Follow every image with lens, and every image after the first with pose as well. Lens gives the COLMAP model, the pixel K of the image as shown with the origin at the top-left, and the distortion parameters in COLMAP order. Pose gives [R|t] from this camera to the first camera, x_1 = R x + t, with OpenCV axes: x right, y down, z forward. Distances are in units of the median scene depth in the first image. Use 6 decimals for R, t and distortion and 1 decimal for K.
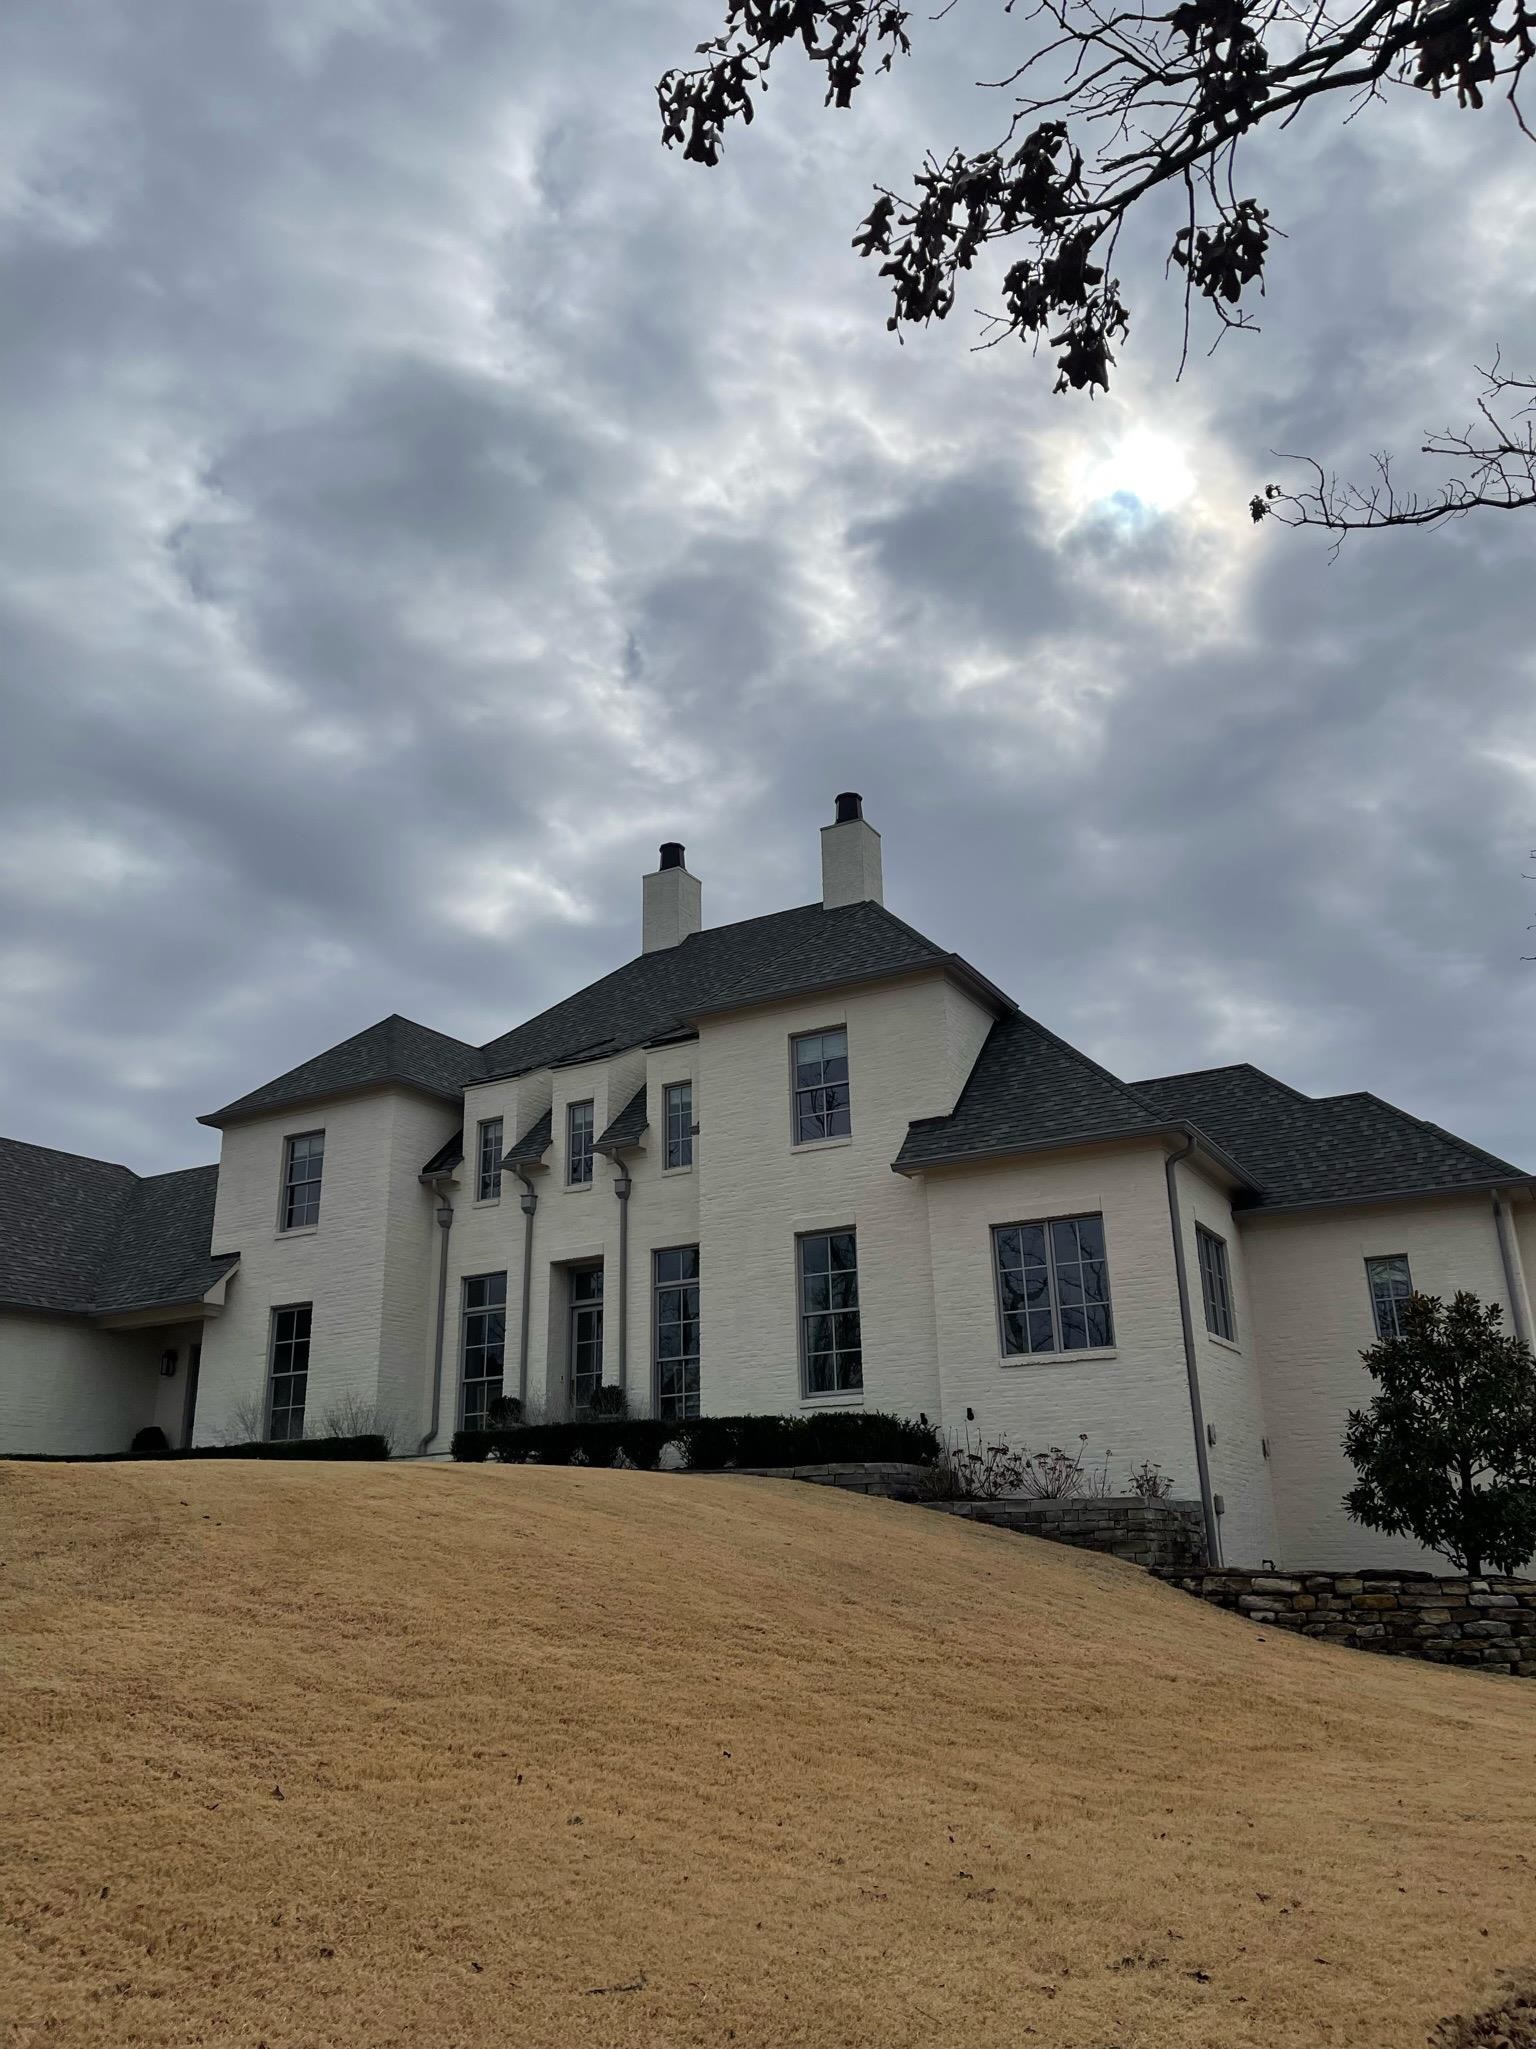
lens RADIAL K [[1527.0, 0, 762.1], [0, 1527.0, 1027.4], [0, 0, 1]] dist [0.081629, -0.107987]
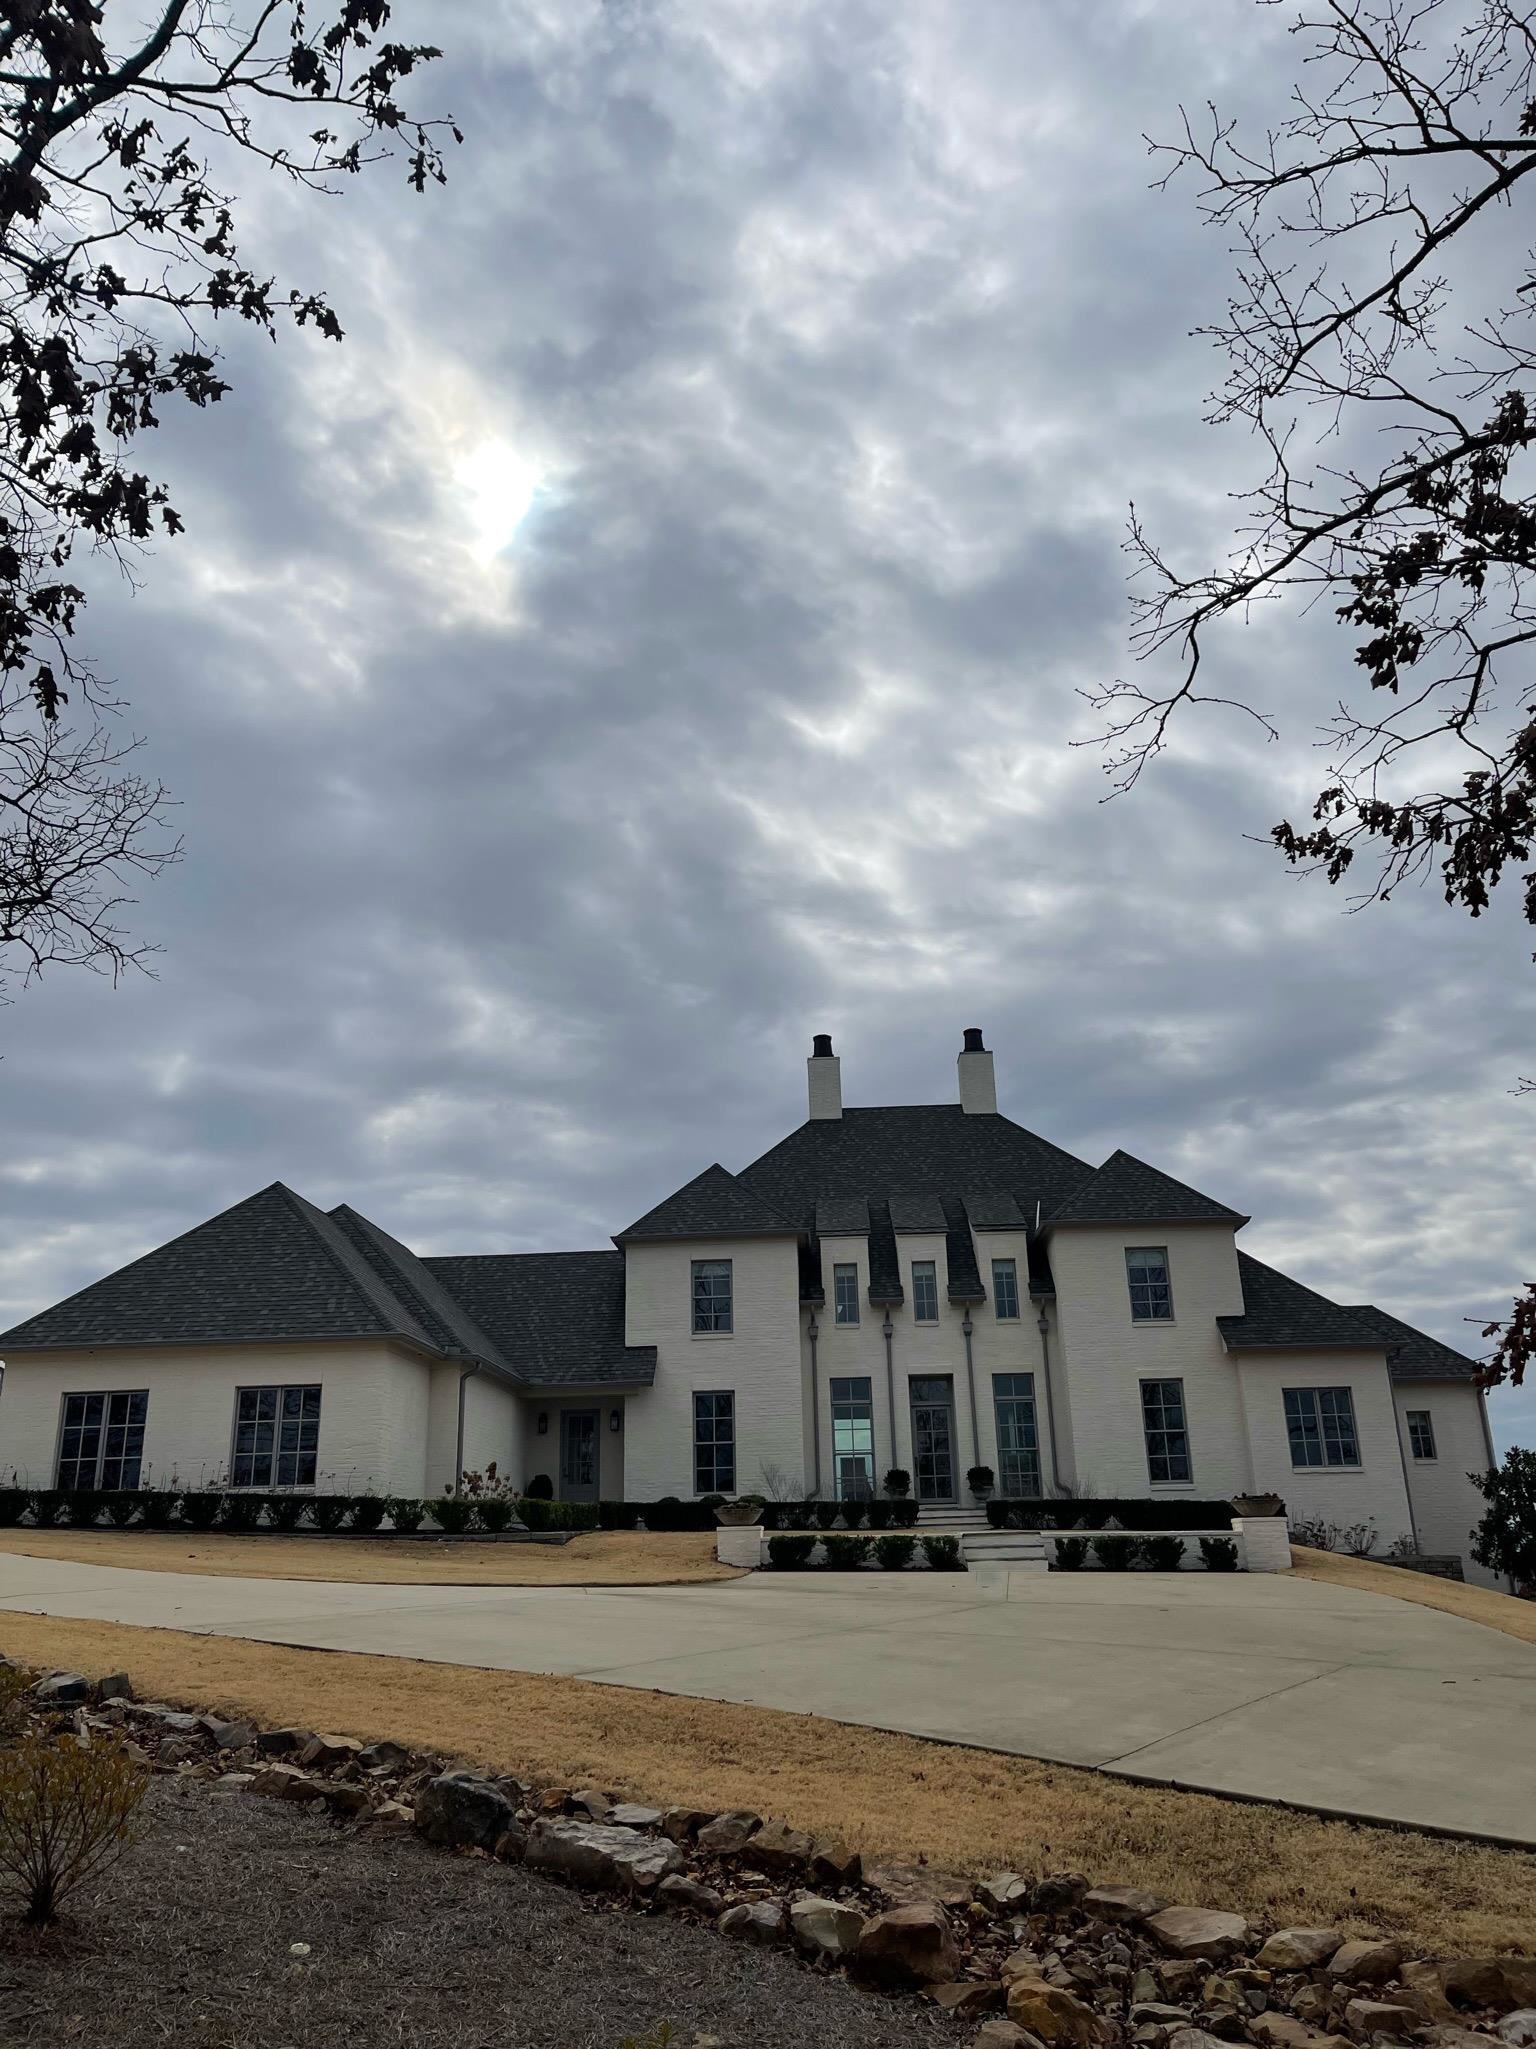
lens RADIAL K [[1527.0, 0, 762.1], [0, 1527.0, 1027.4], [0, 0, 1]] dist [0.081629, -0.107987]
pose [[0.896794, 0.150016, 0.416241, -1.030080], [-0.145300, 0.988444, -0.043193, -0.098837], [-0.417911, -0.021745, 0.908228, -0.279001]]
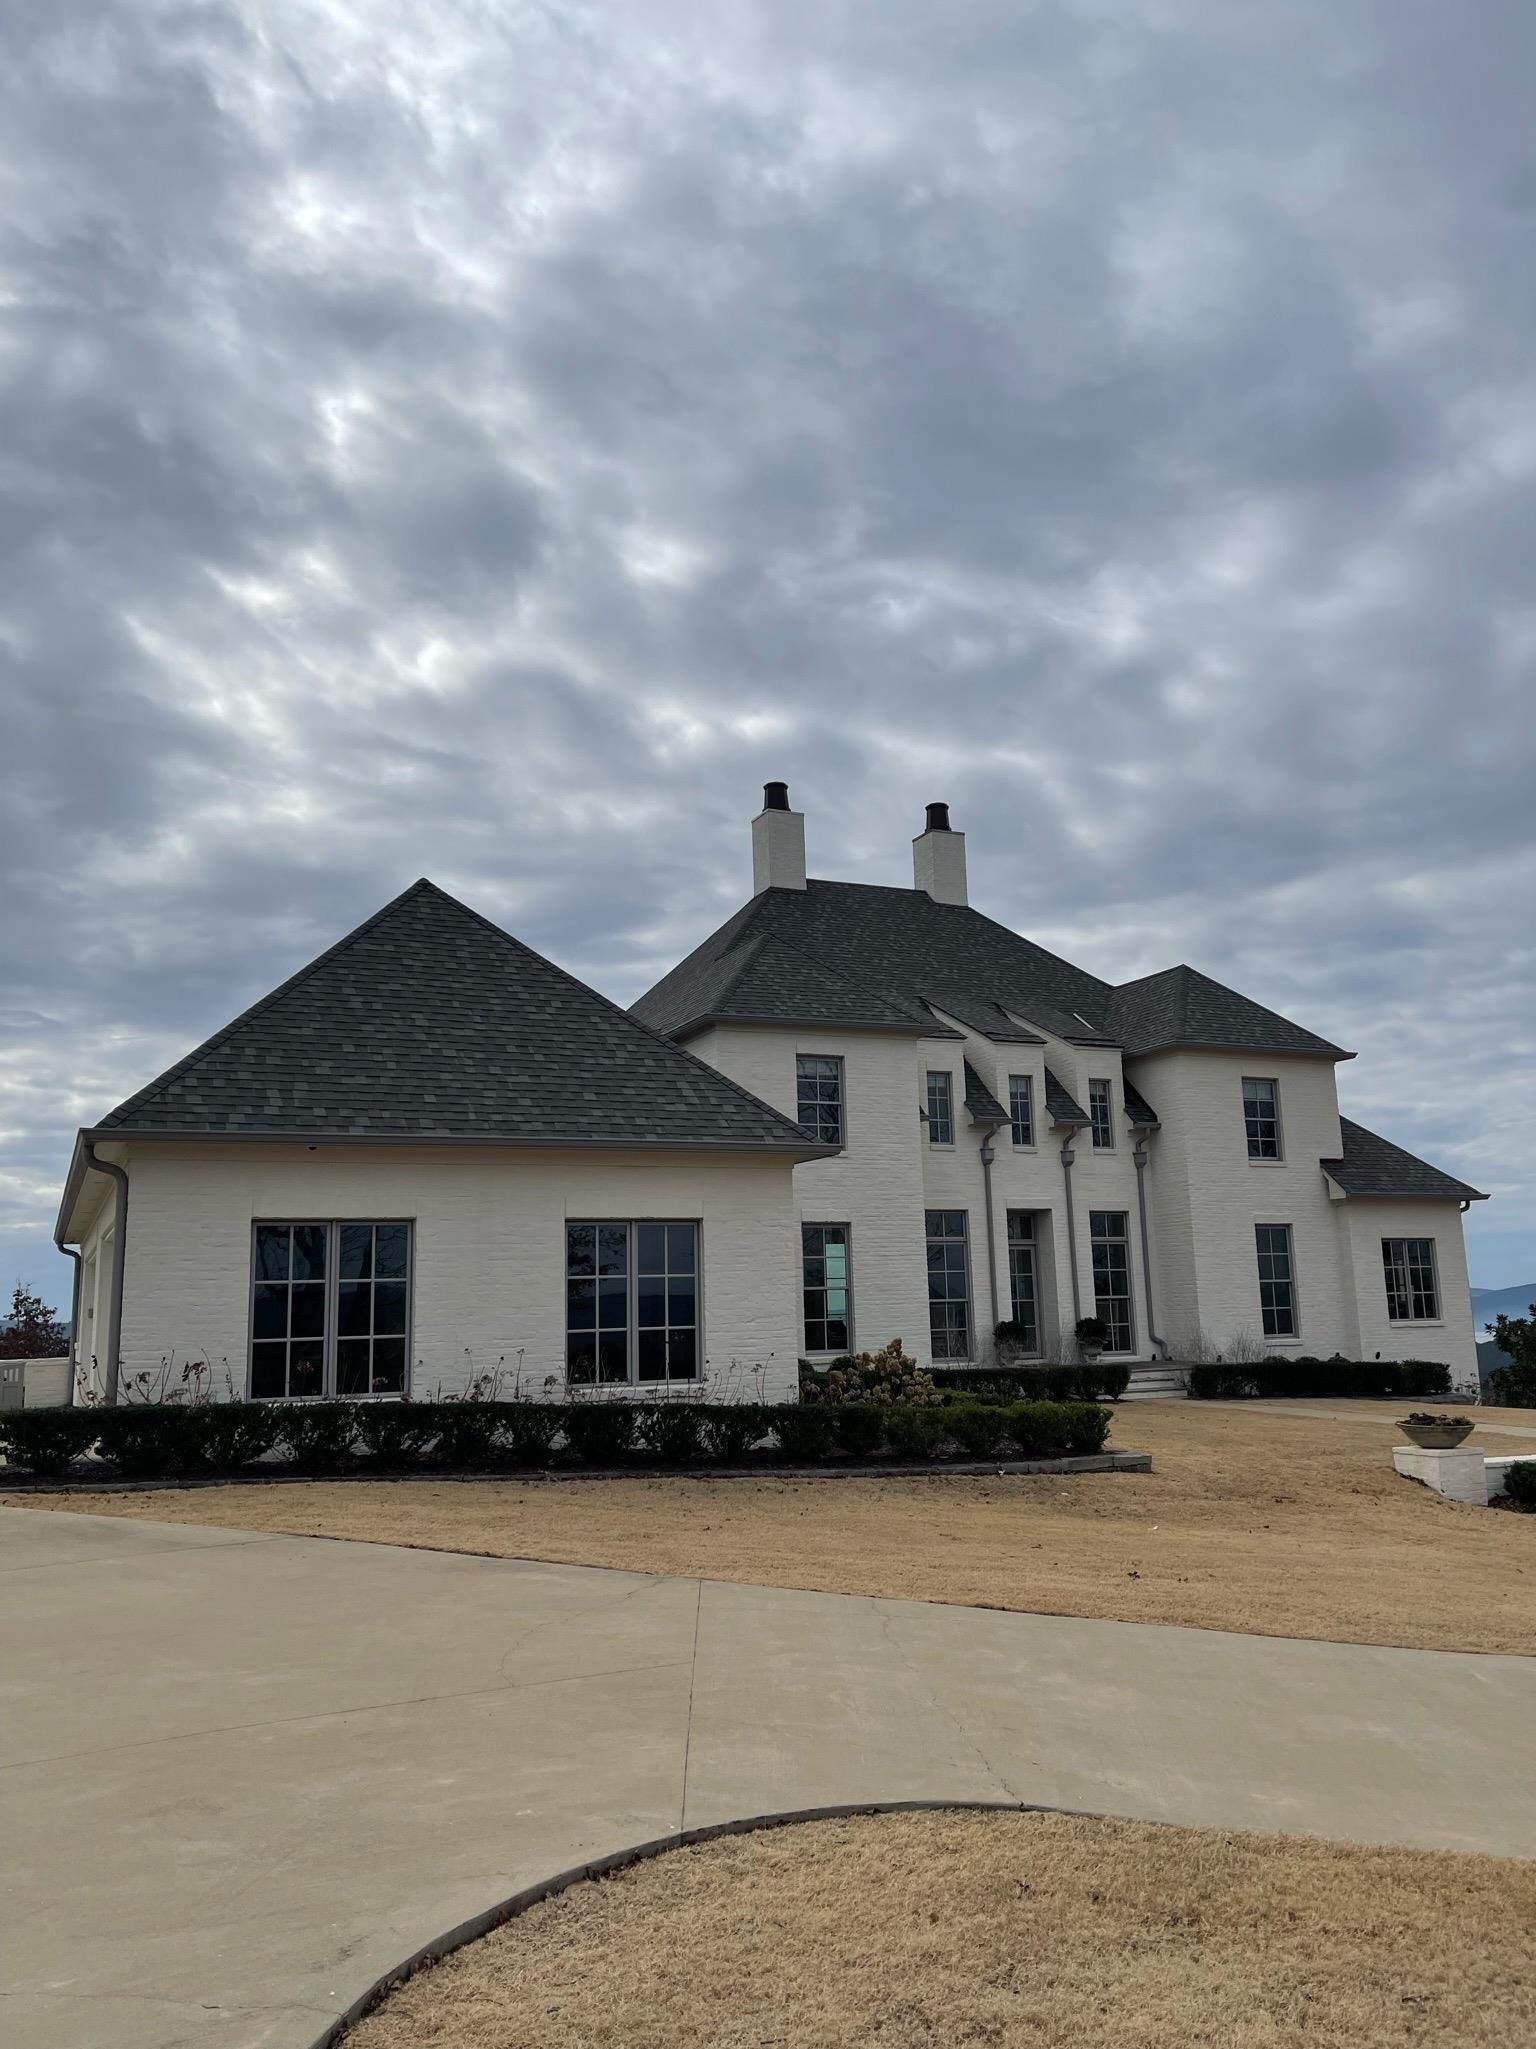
lens RADIAL K [[1527.0, 0, 762.1], [0, 1527.0, 1027.4], [0, 0, 1]] dist [0.081629, -0.107987]
pose [[0.579003, 0.161511, 0.799168, -1.380910], [-0.253497, 0.967264, -0.011823, 0.089498], [-0.774916, -0.195741, 0.600992, 0.520042]]
